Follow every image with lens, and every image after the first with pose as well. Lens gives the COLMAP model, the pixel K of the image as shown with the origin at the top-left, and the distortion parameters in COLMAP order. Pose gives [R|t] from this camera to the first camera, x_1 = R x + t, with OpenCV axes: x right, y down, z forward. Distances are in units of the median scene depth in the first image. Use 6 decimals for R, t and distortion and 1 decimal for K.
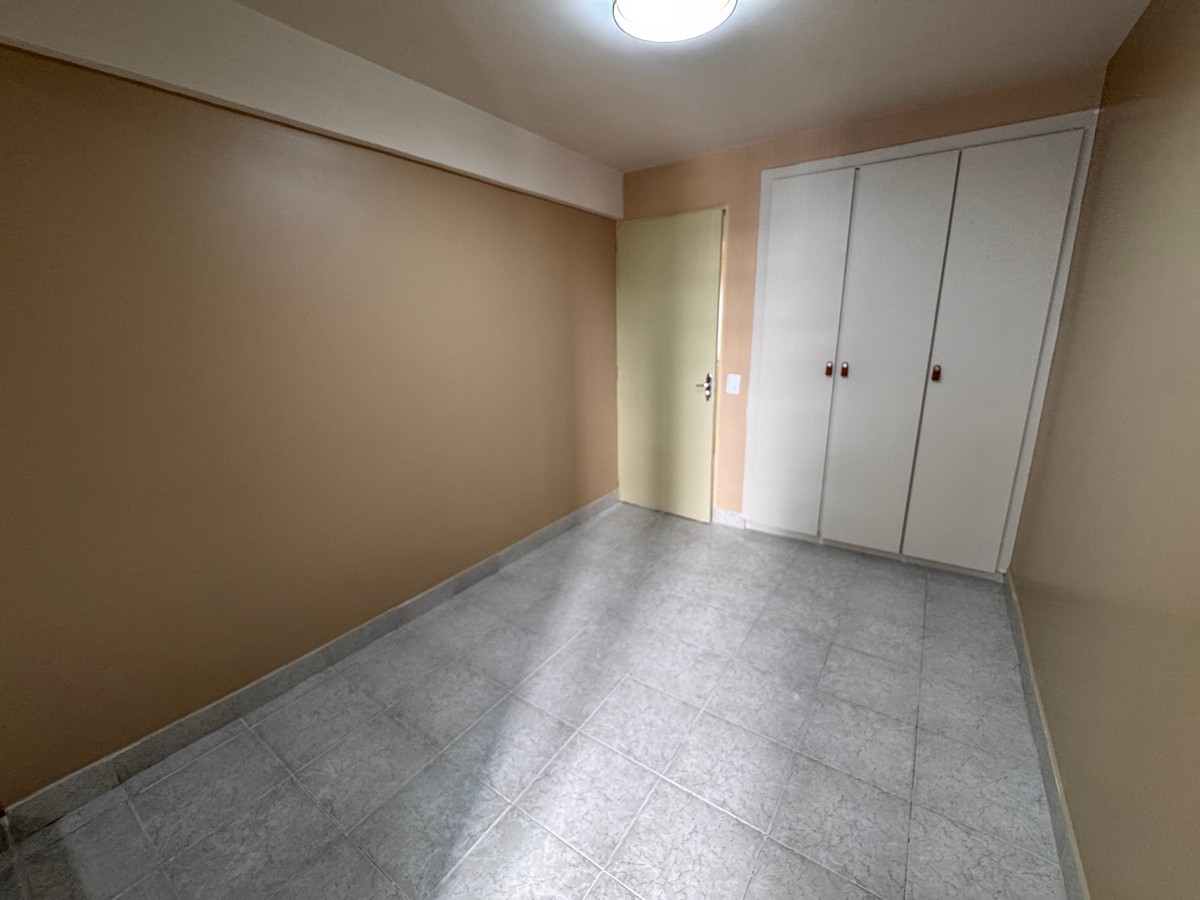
lens RADIAL K [[487.3, 0, 598.1], [0, 487.3, 450.3], [0, 0, 1]] dist [-0.002174, -0.000429]
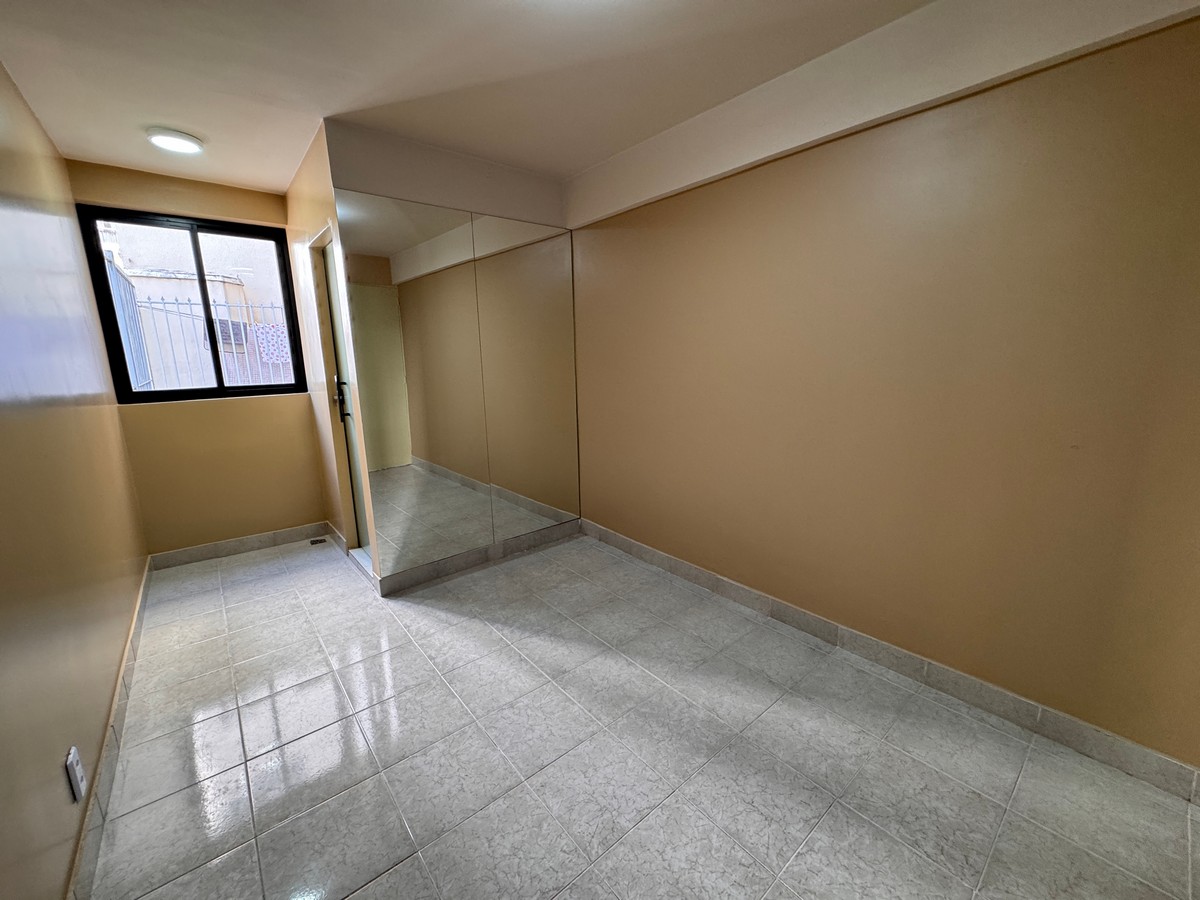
lens RADIAL K [[479.2, 0, 598.2], [0, 479.2, 450.0], [0, 0, 1]] dist [-0.002616, -0.000108]
pose [[-0.267836, 0.215039, -0.939160, 0.813746], [-0.220613, 0.935187, 0.277046, -0.250186], [0.937866, 0.281394, -0.203037, 1.103231]]
